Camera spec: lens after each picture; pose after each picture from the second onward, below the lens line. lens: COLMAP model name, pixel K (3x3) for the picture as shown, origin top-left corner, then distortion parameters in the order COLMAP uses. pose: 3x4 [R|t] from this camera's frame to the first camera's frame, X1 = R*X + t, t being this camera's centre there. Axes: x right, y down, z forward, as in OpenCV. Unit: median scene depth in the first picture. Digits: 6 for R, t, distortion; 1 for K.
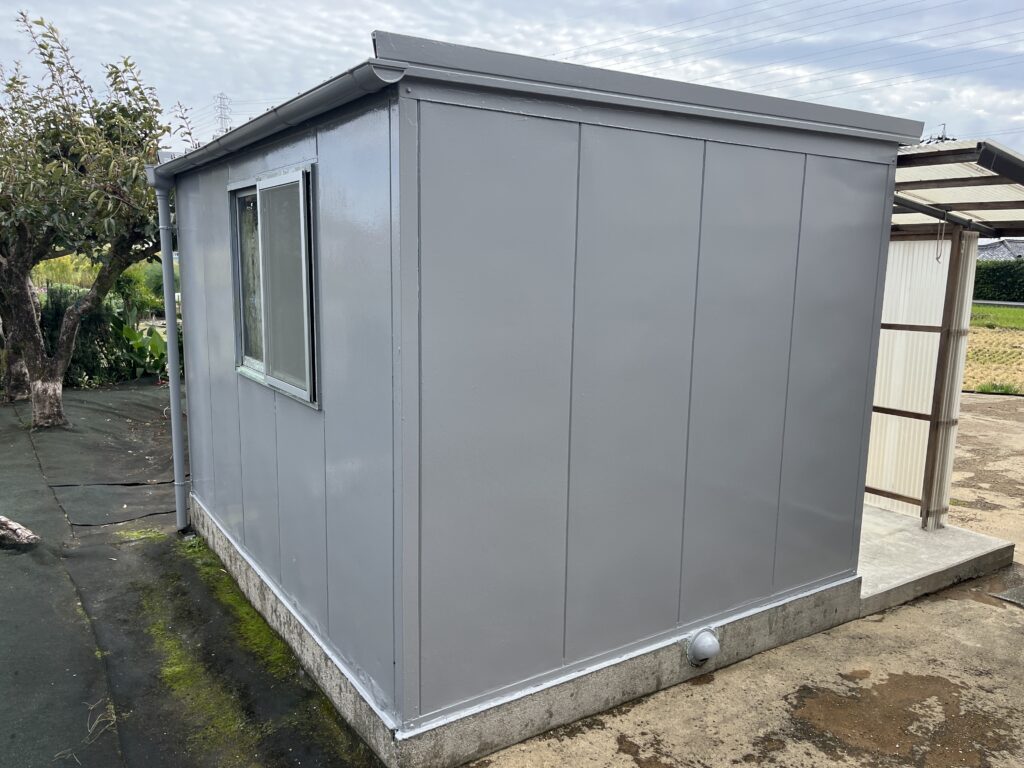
lens RADIAL K [[796.7, 0, 512.0], [0, 796.7, 384.0], [0, 0, 1]] dist [-0.002931, -0.002404]
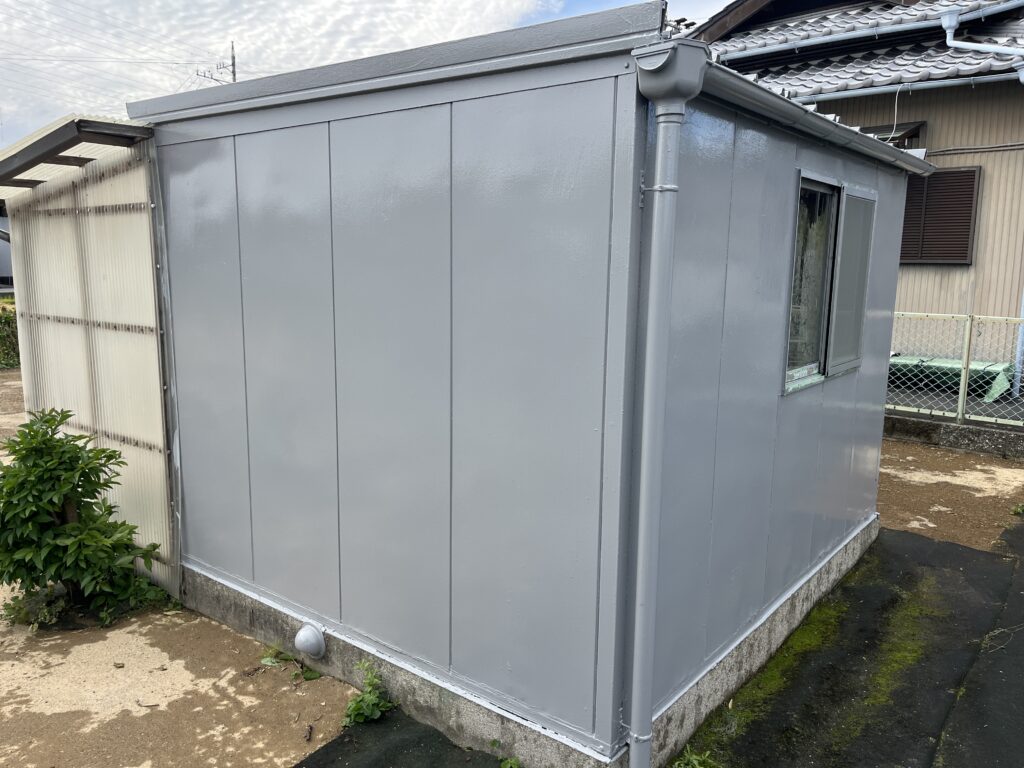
lens RADIAL K [[796.7, 0, 512.0], [0, 796.7, 384.0], [0, 0, 1]] dist [-0.002931, -0.002404]
pose [[-0.322769, -0.160646, 0.932745, -1.096690], [0.135112, 0.967577, 0.213399, -0.258399], [-0.936784, 0.194903, -0.290598, 1.604810]]
